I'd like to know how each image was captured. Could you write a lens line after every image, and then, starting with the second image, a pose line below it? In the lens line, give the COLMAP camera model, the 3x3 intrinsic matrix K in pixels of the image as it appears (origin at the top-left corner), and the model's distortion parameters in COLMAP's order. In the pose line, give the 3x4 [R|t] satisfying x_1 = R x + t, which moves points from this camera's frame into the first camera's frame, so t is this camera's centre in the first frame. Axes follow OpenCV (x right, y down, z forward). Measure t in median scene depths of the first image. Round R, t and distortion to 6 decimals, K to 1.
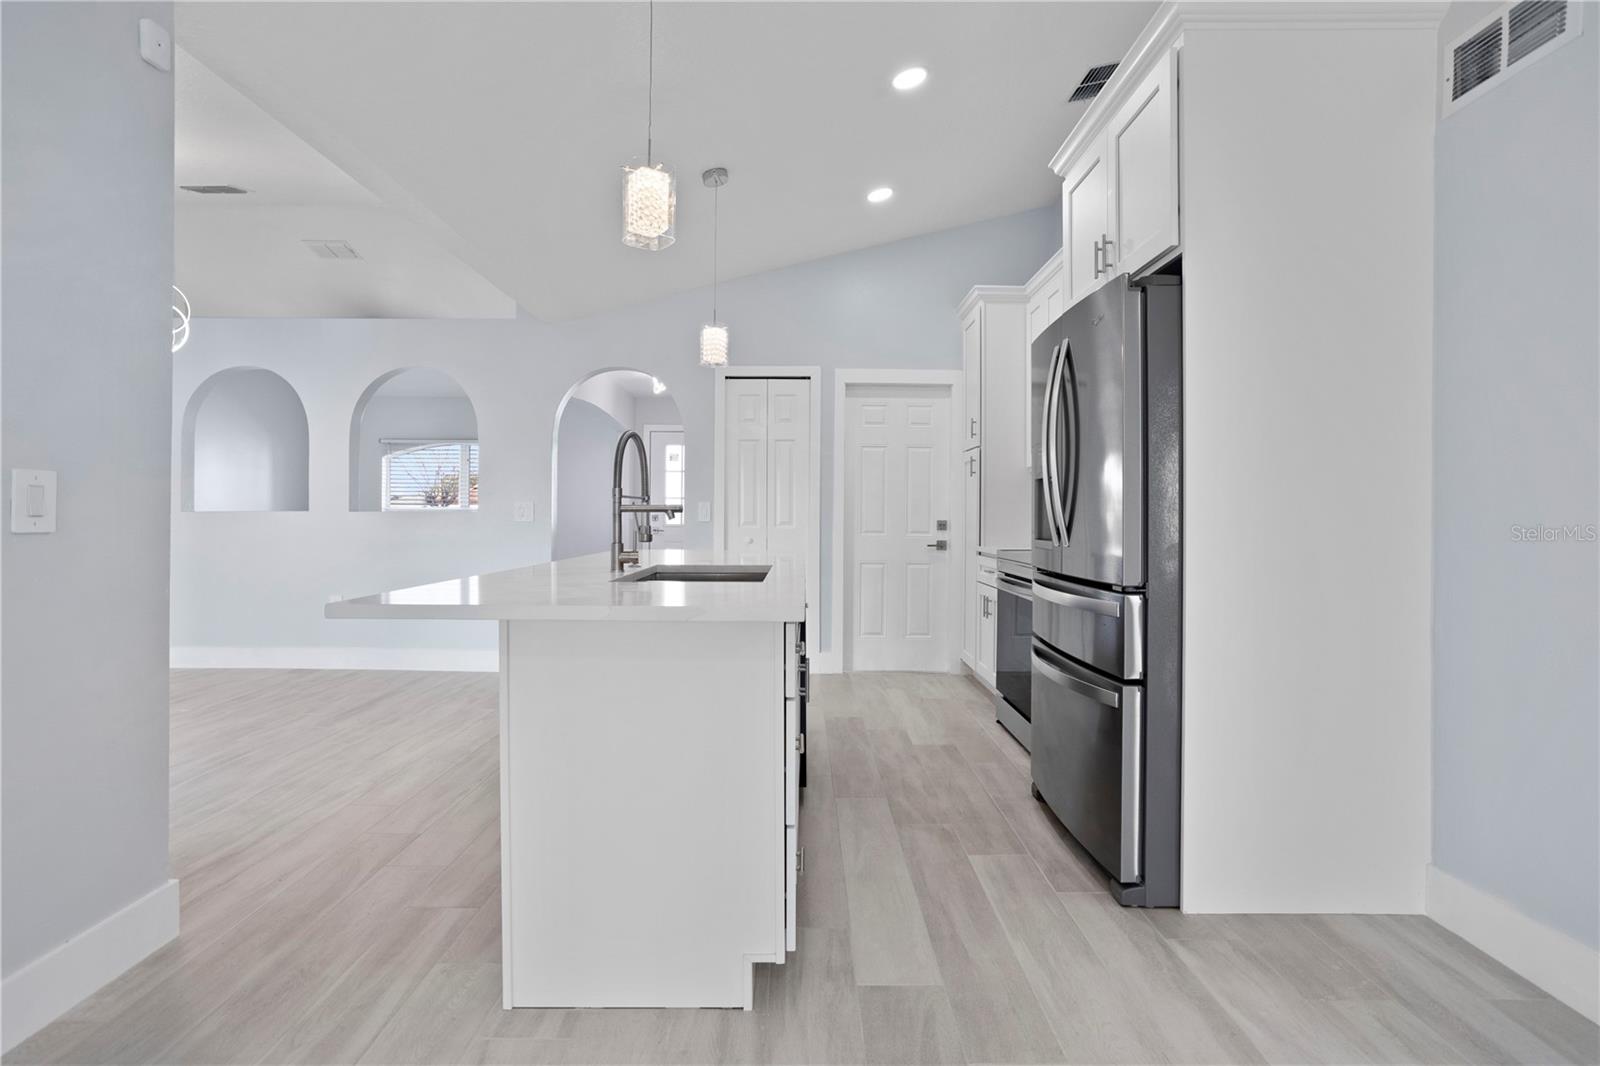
lens RADIAL K [[778.4, 0, 803.5], [0, 778.4, 519.3], [0, 0, 1]] dist [-0.049309, 0.026586]
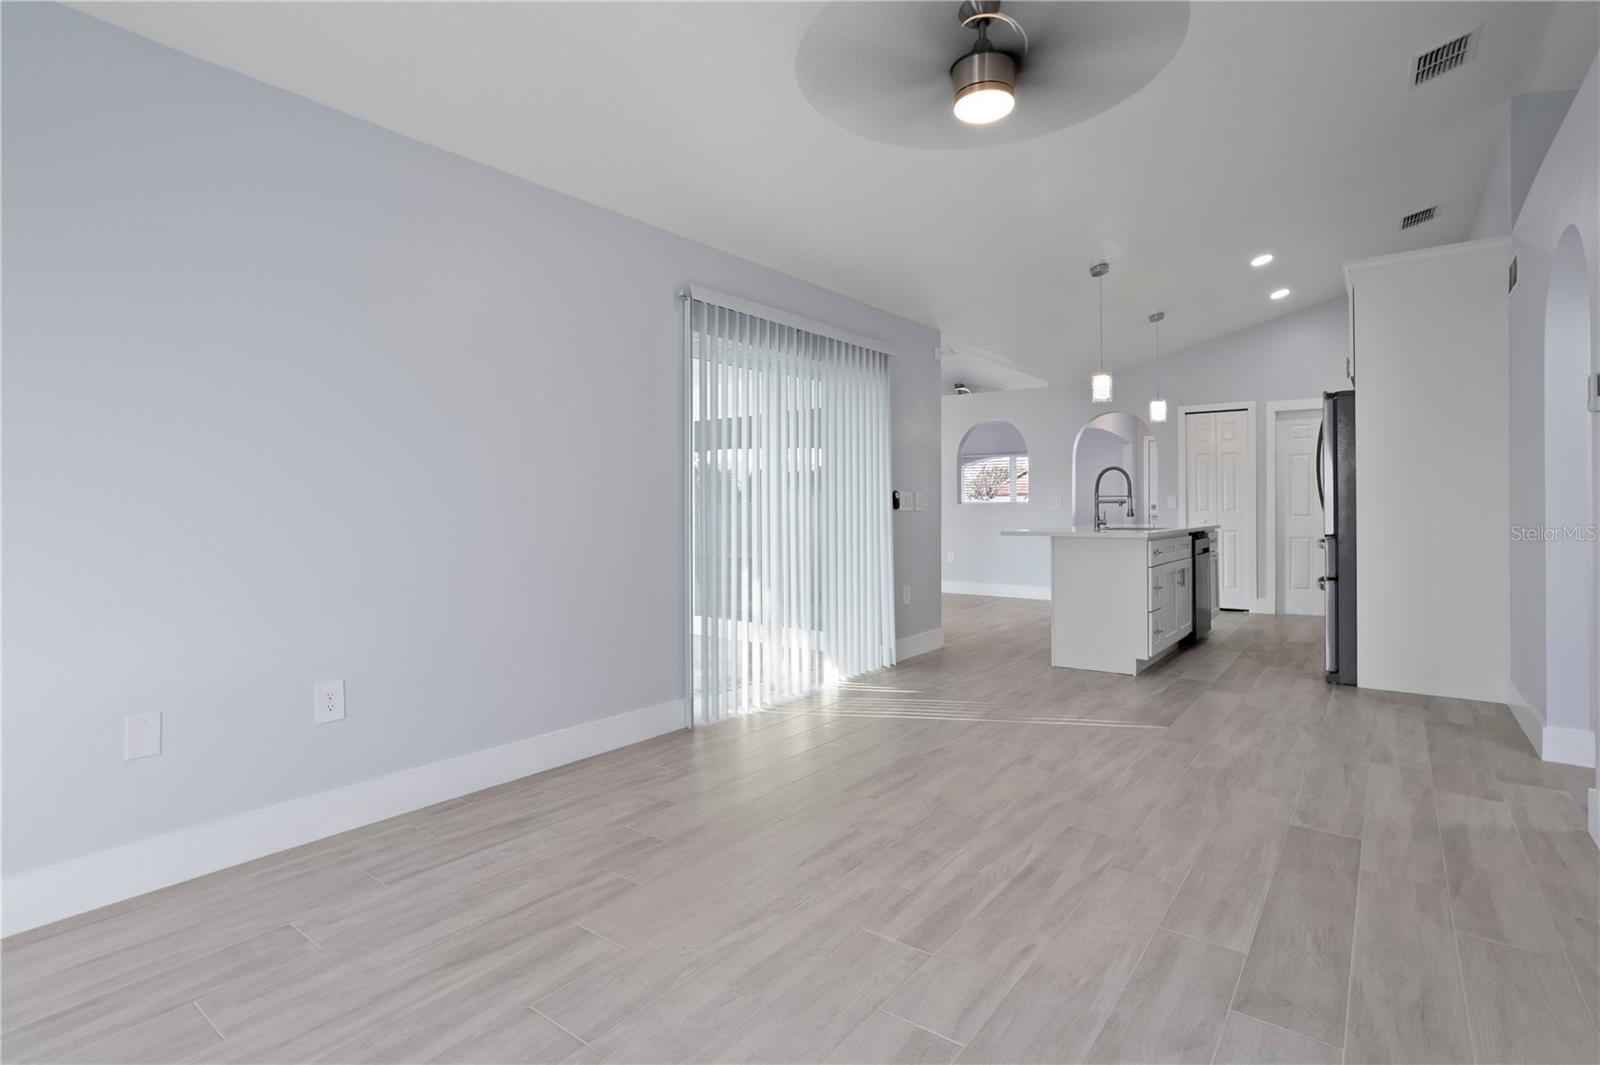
lens RADIAL K [[778.4, 0, 807.3], [0, 778.4, 507.9], [0, 0, 1]] dist [-0.049309, 0.026586]
pose [[0.793755, -0.008334, -0.608180, 0.379492], [0.006352, 0.999965, -0.005412, 0.008932], [0.608204, 0.000433, 0.793781, -1.079138]]
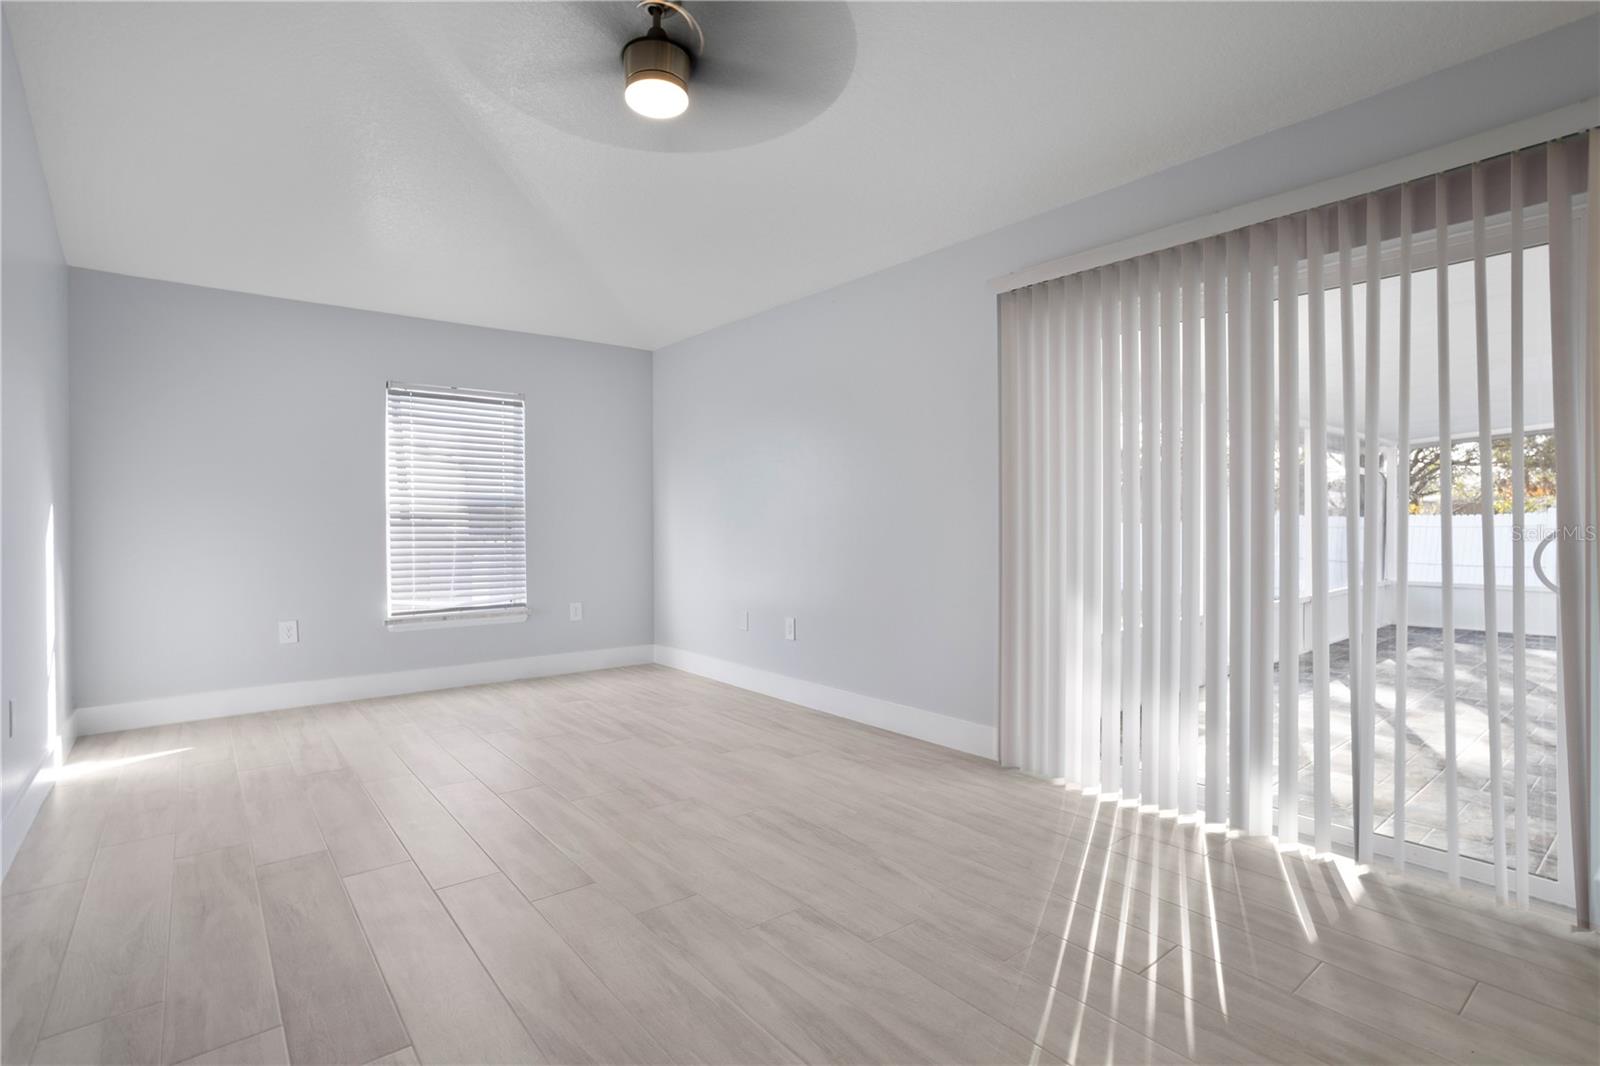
lens RADIAL K [[778.4, 0, 801.6], [0, 778.4, 515.5], [0, 0, 1]] dist [-0.049309, 0.026586]
pose [[-0.780500, -0.008451, -0.625099, 0.404589], [-0.004466, 0.999958, -0.007943, 0.001887], [0.625140, -0.003408, -0.780505, 0.407484]]
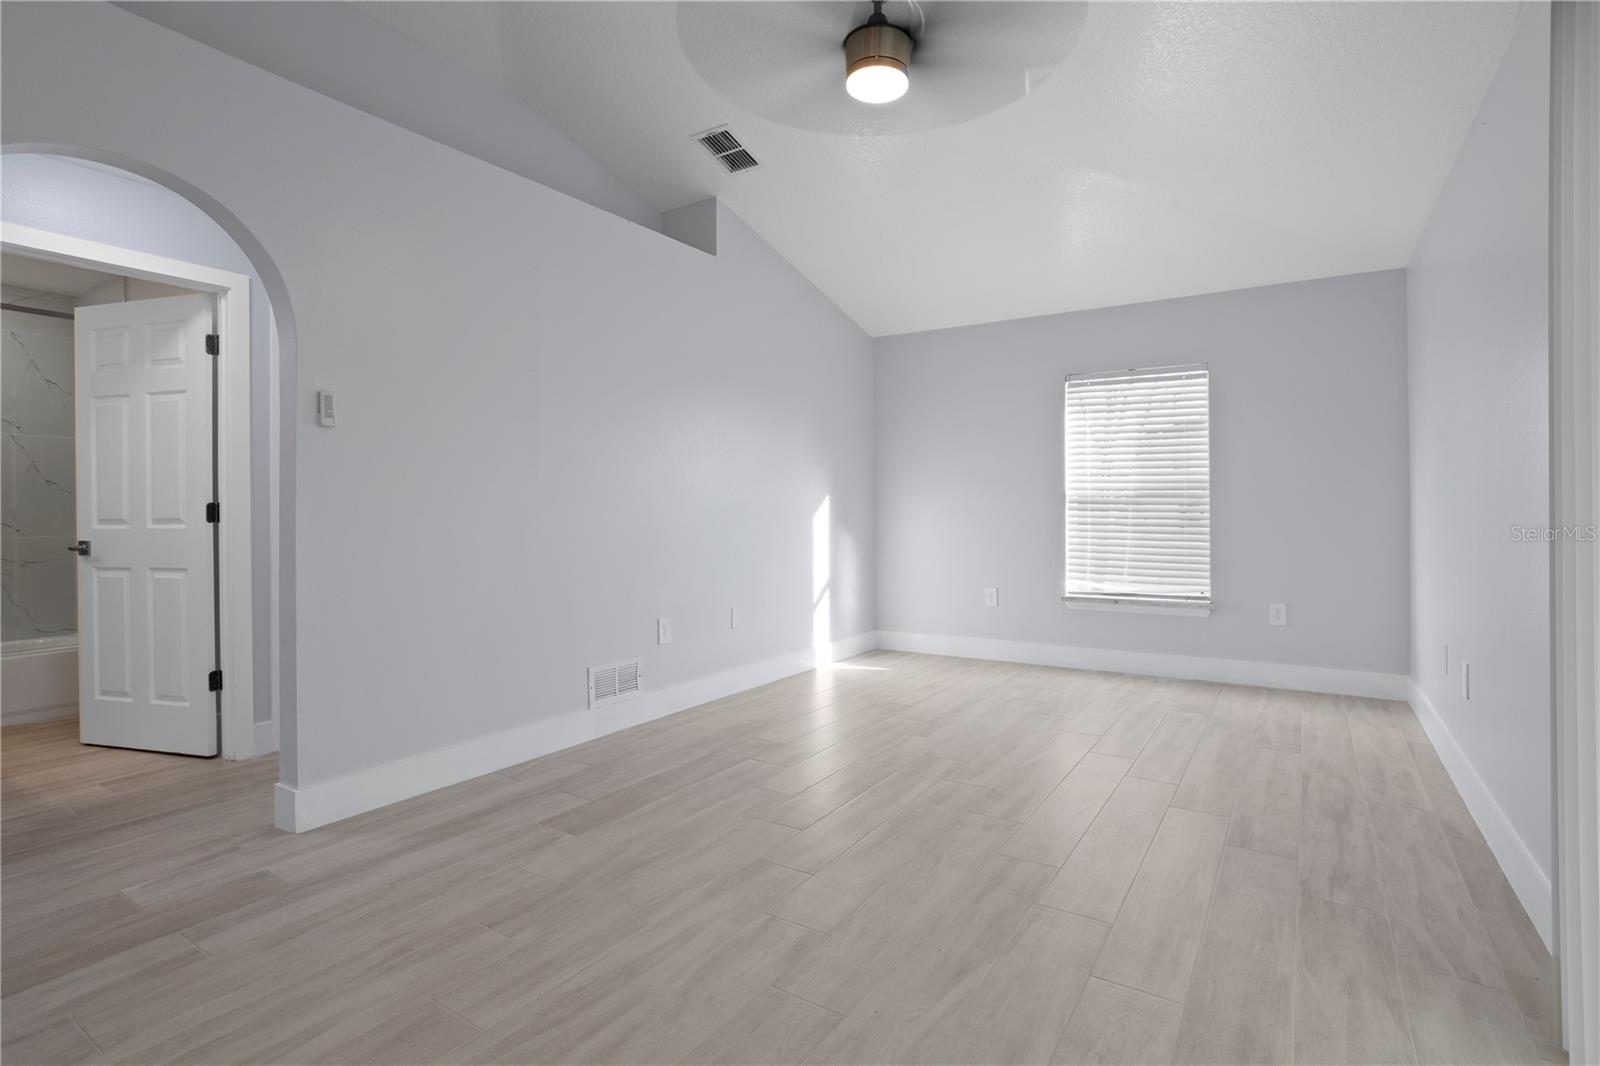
lens RADIAL K [[778.4, 0, 807.3], [0, 778.4, 510.1], [0, 0, 1]] dist [-0.049309, 0.026586]
pose [[-0.837433, -0.002737, 0.546534, -0.340604], [0.002511, 0.999958, 0.008855, -0.002453], [-0.546535, 0.008788, -0.837390, 0.396595]]
